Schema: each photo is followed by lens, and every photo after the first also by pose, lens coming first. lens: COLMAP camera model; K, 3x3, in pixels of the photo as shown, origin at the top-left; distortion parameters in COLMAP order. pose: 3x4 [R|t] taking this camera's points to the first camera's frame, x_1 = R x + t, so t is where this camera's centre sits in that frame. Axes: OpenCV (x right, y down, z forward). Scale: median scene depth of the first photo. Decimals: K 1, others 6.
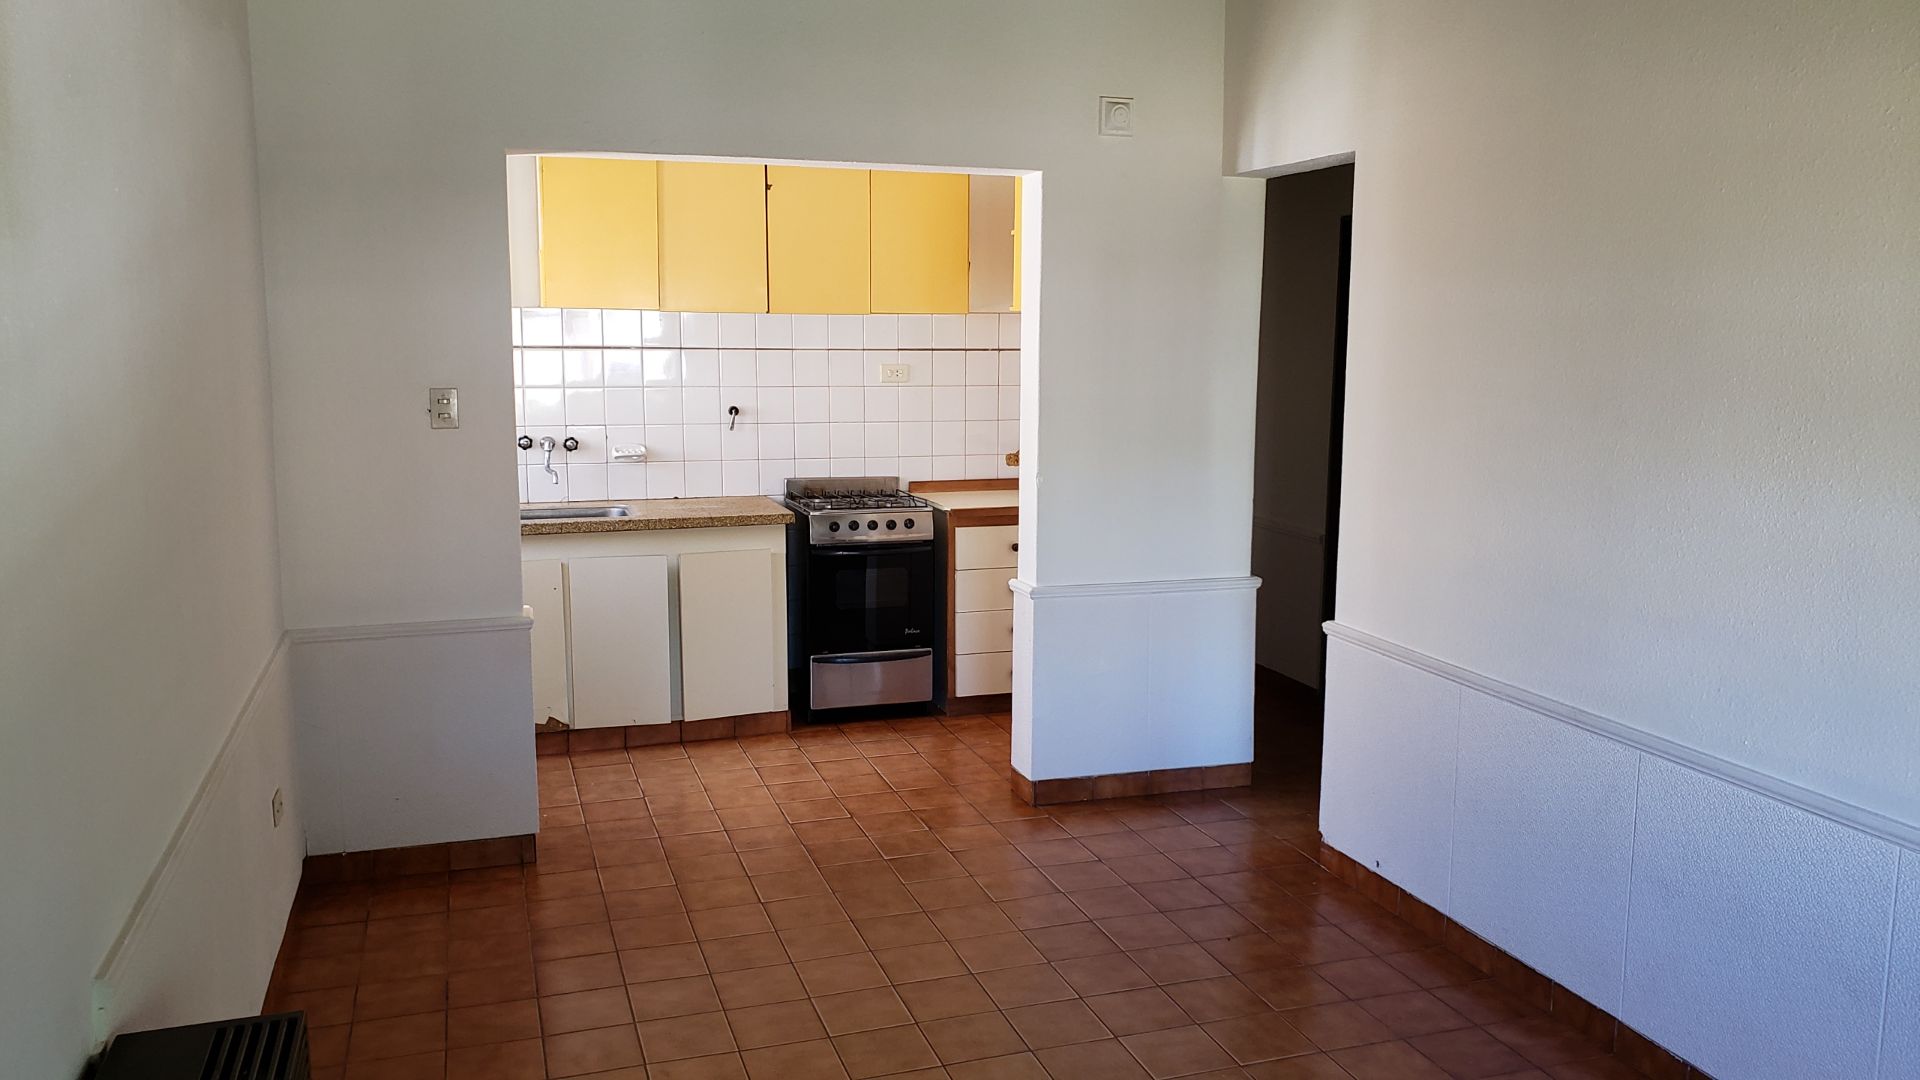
lens RADIAL K [[1525.4, 0, 968.2], [0, 1525.4, 540.7], [0, 0, 1]] dist [0.100975, -0.007297]
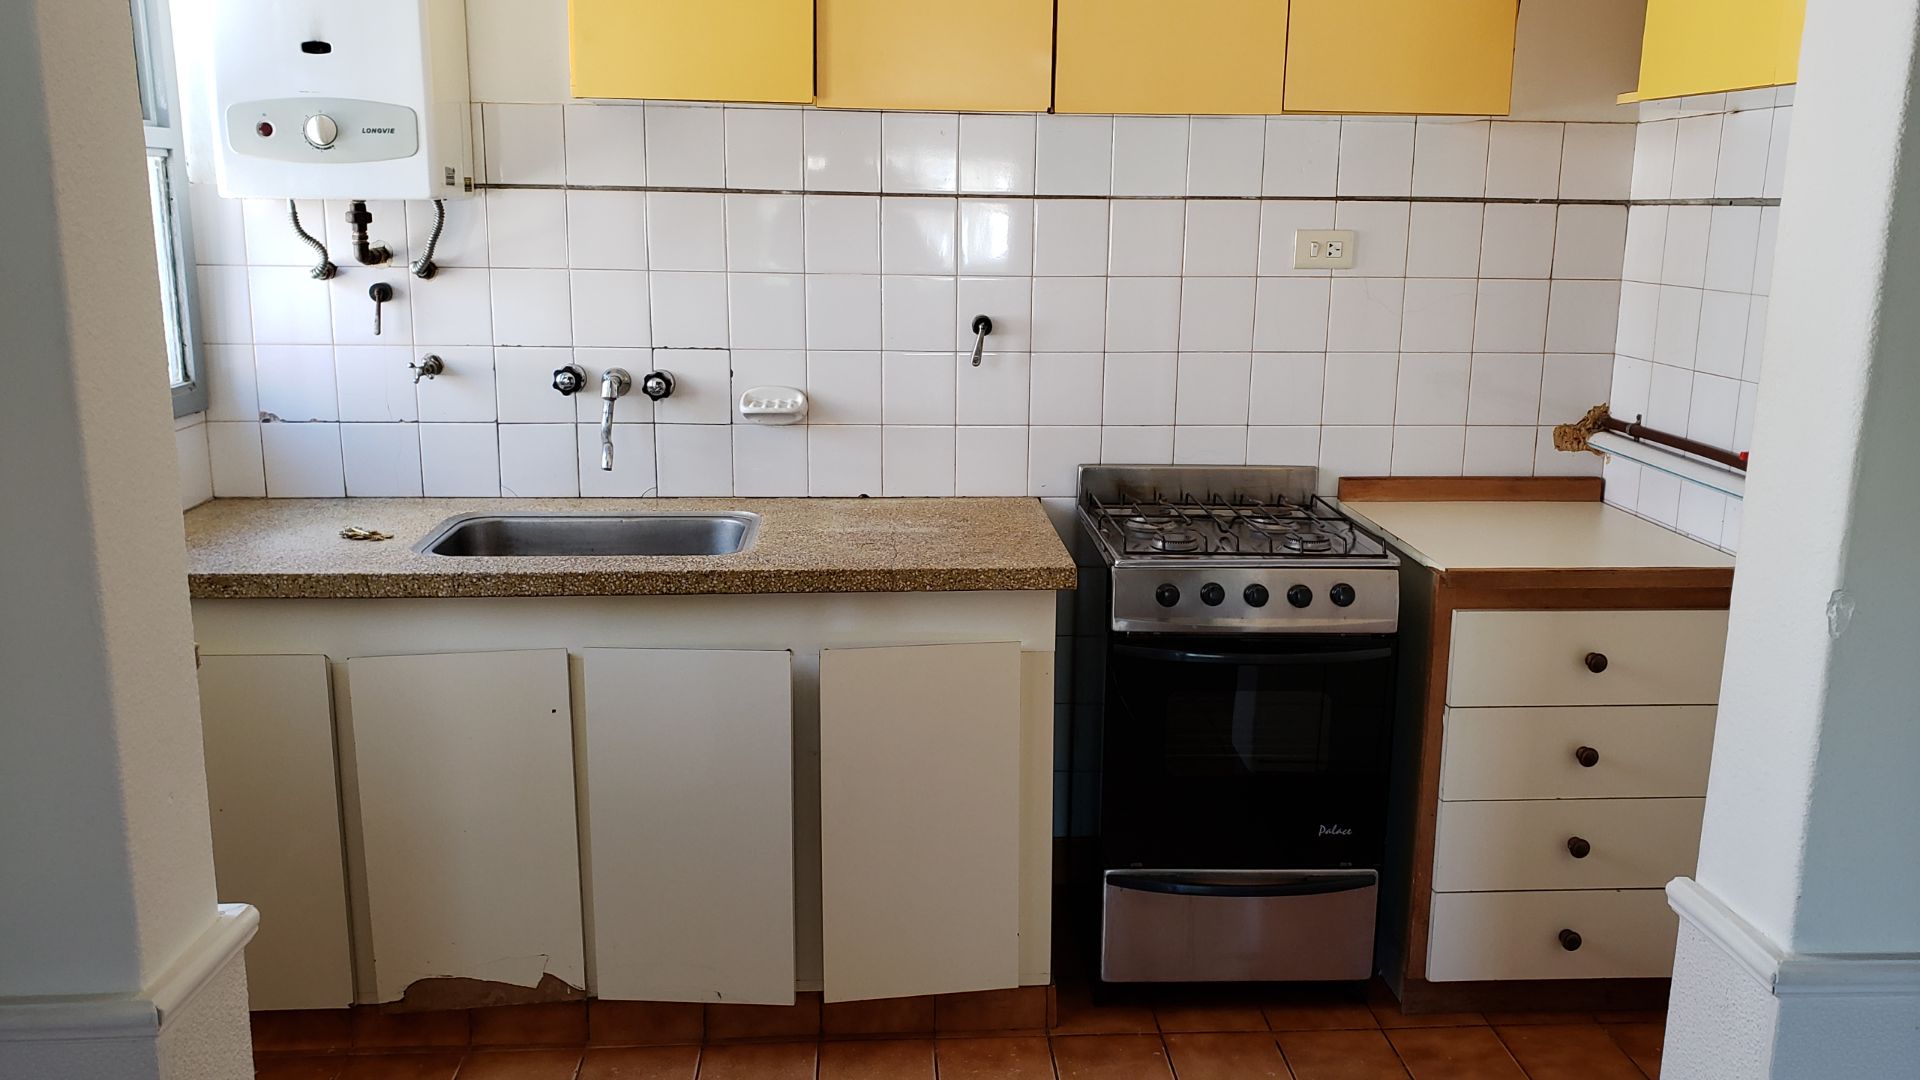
lens RADIAL K [[1525.4, 0, 961.7], [0, 1525.4, 547.2], [0, 0, 1]] dist [0.100975, -0.007297]
pose [[0.967345, 0.058982, -0.246504, -0.035973], [-0.041050, 0.996165, 0.077266, -0.053818], [0.250116, -0.064624, 0.966057, 0.542683]]
